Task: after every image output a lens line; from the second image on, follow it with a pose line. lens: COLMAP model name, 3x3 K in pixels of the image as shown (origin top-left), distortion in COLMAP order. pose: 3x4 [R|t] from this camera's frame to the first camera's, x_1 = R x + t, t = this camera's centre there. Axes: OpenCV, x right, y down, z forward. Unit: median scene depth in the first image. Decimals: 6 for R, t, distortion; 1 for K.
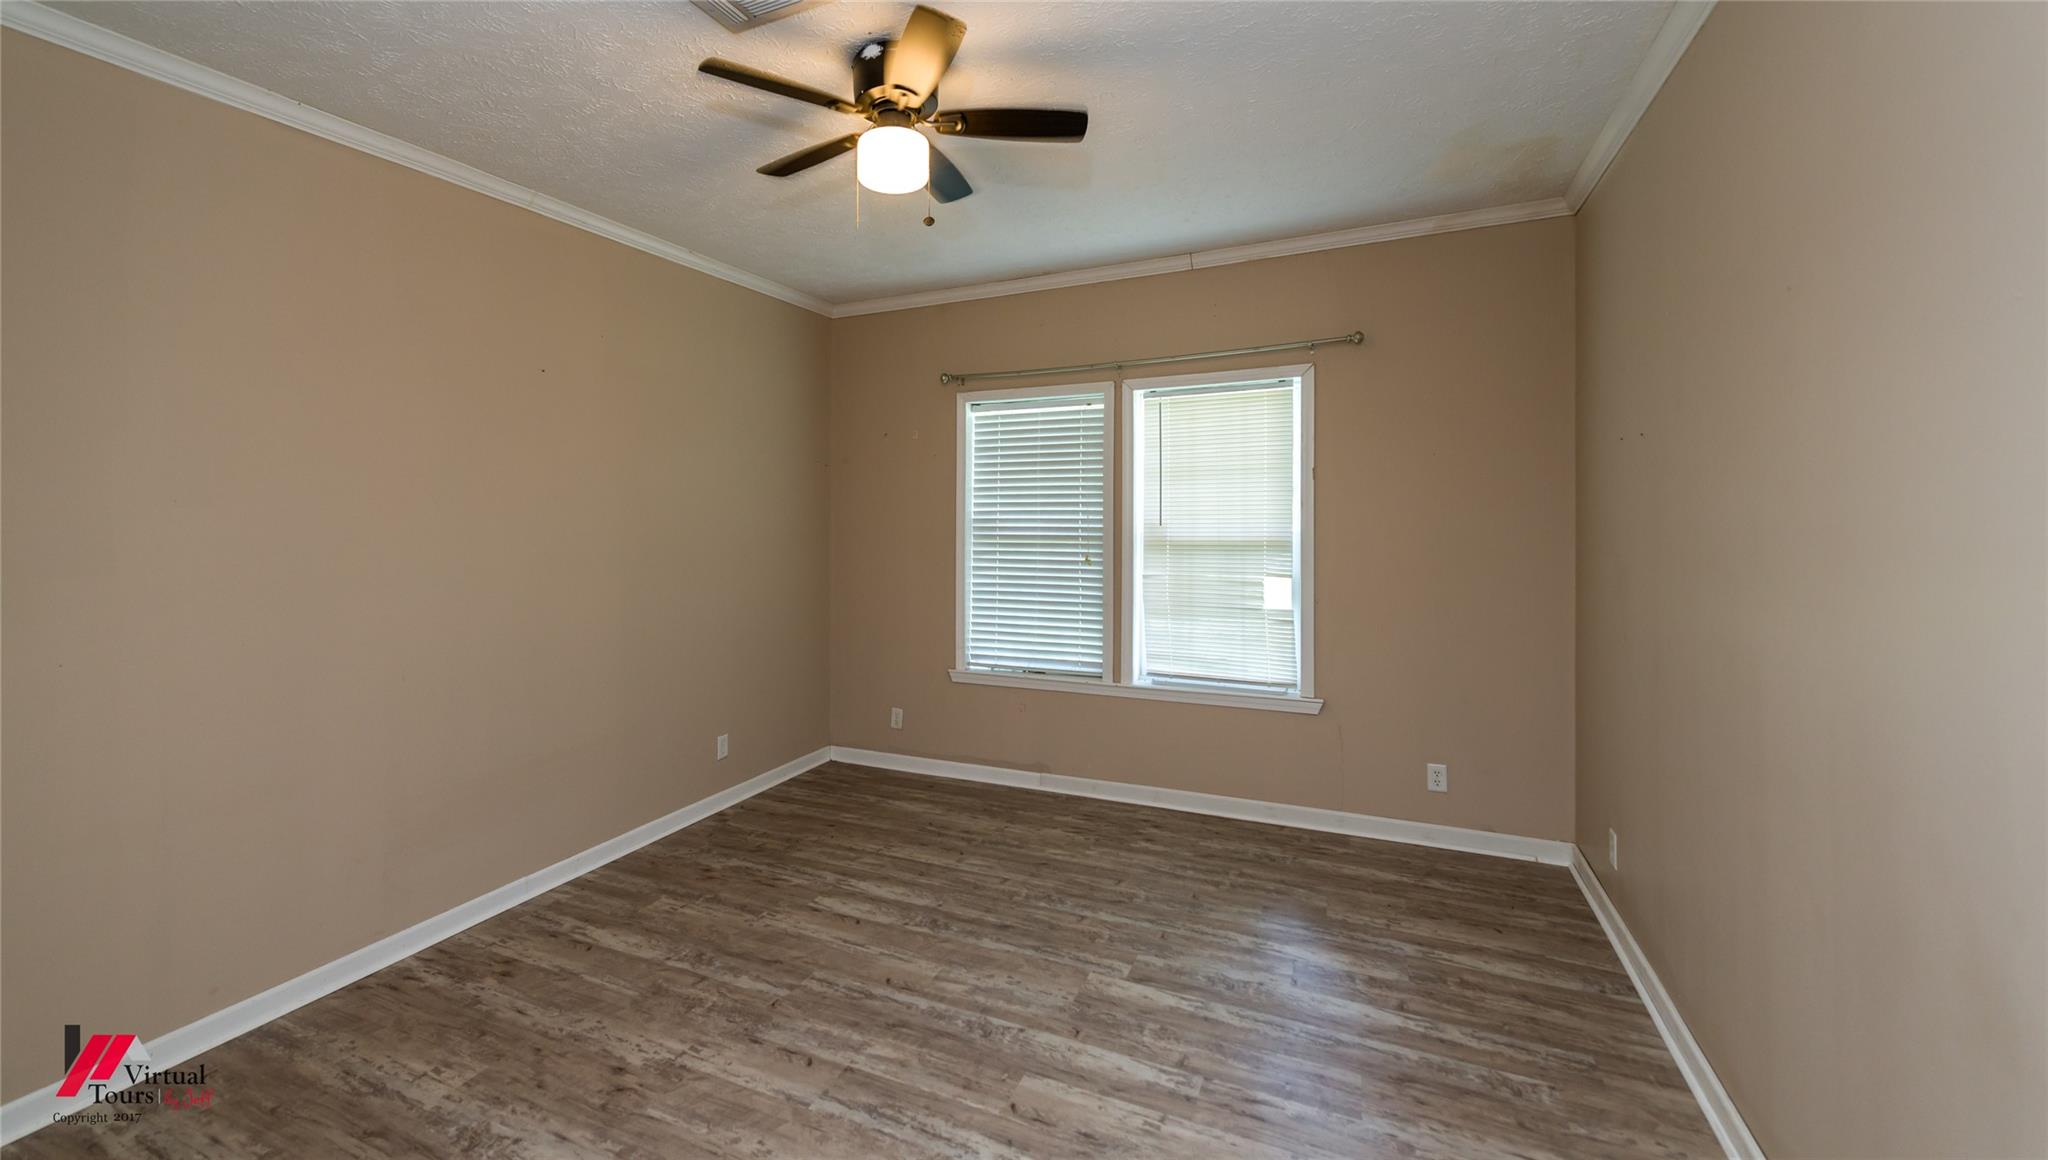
lens RADIAL K [[809.0, 0, 1019.6], [0, 809.0, 575.9], [0, 0, 1]] dist [-0.000304, -0.000026]
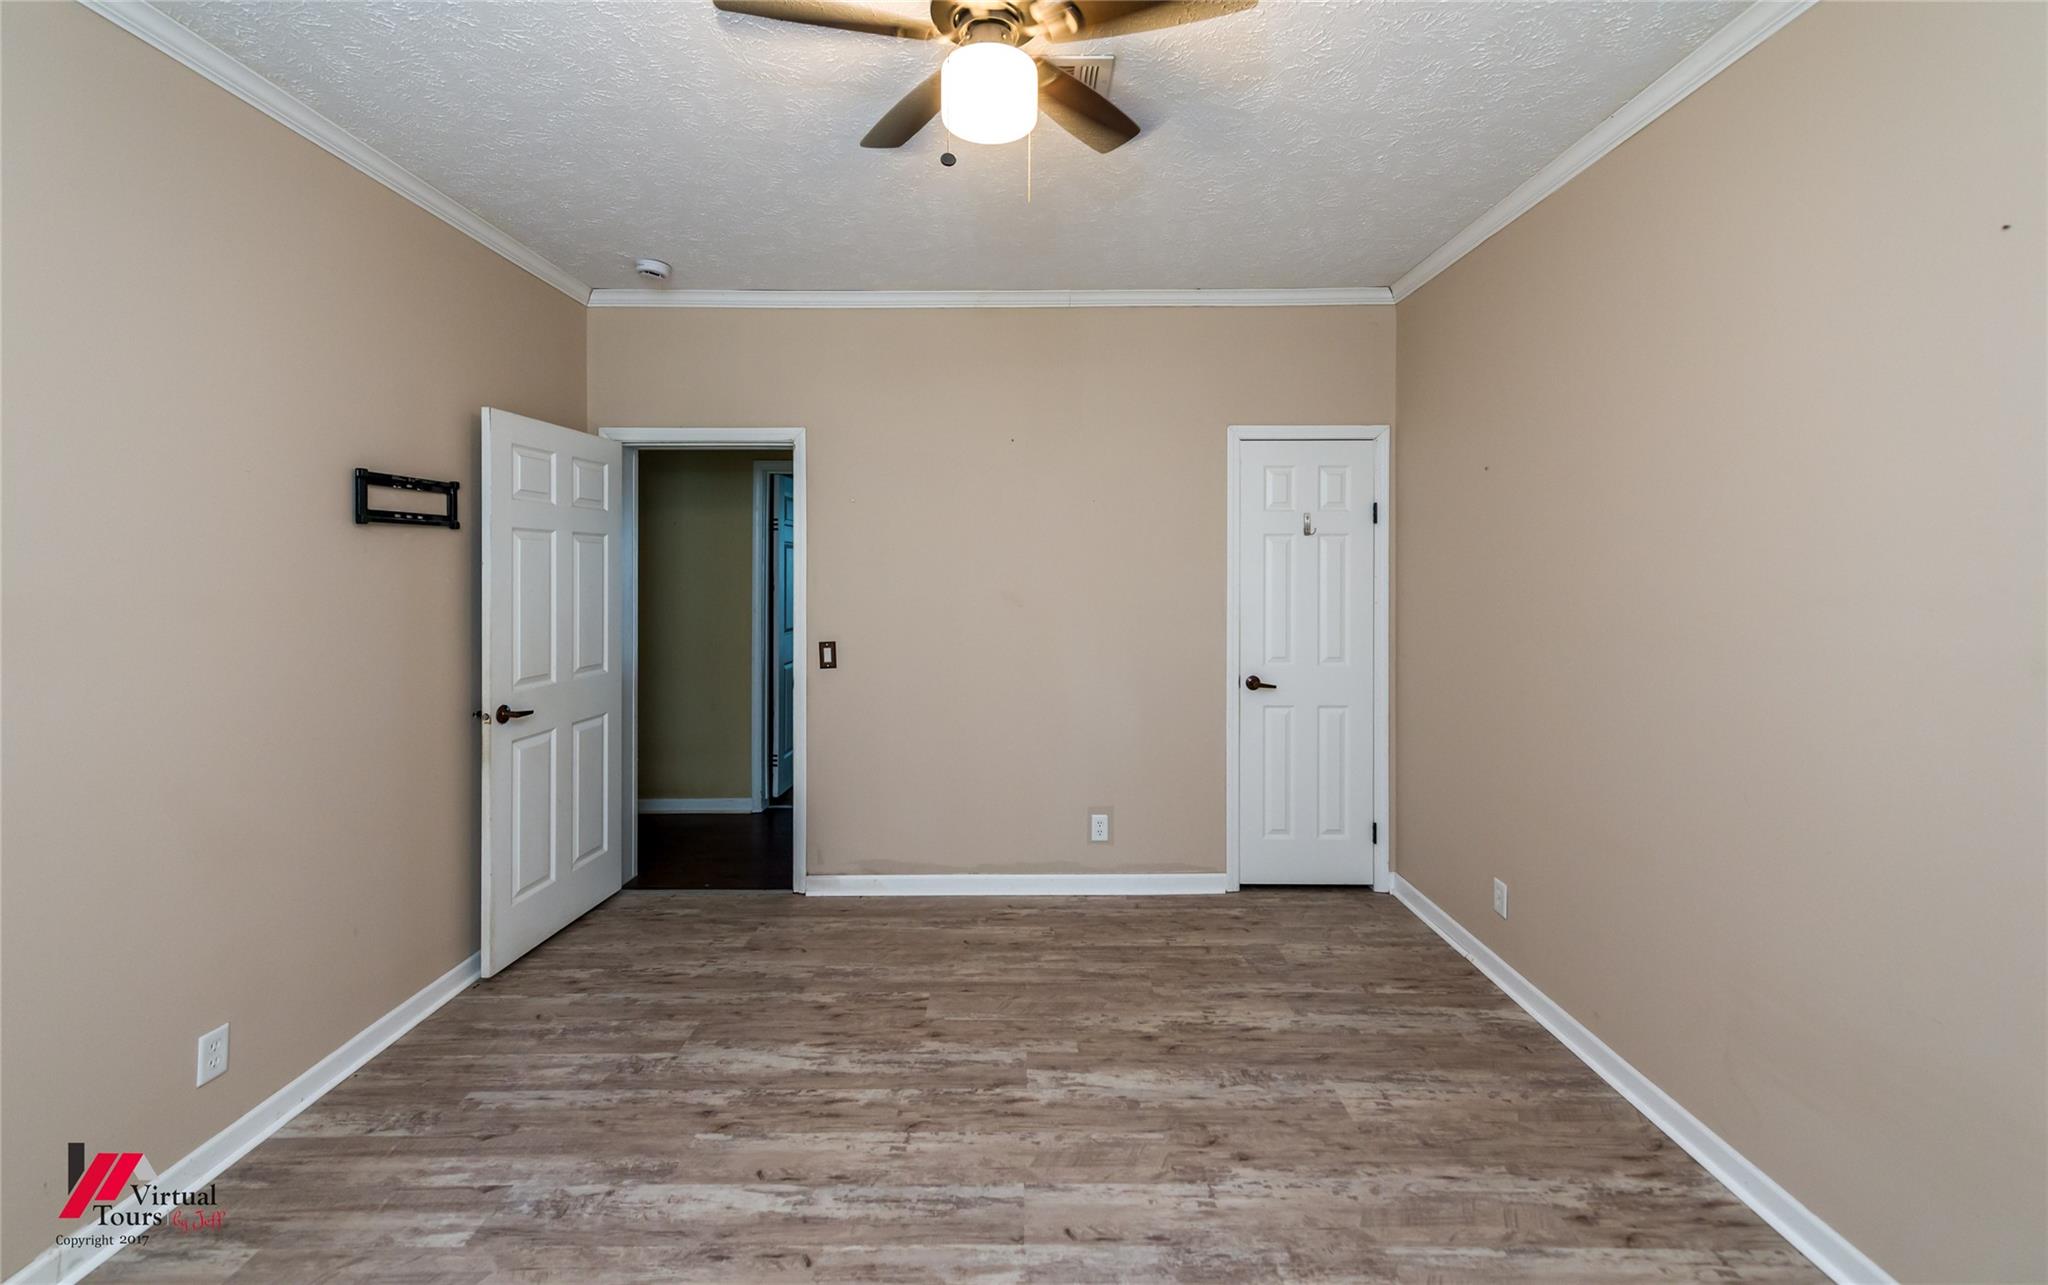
lens RADIAL K [[822.8, 0, 1051.4], [0, 822.8, 563.8], [0, 0, 1]] dist [0.000030, 0.000016]
pose [[-0.915374, 0.013407, -0.402382, 0.098085], [-0.018047, 0.997074, 0.074276, -0.164413], [0.402200, 0.075252, -0.912454, 1.836849]]
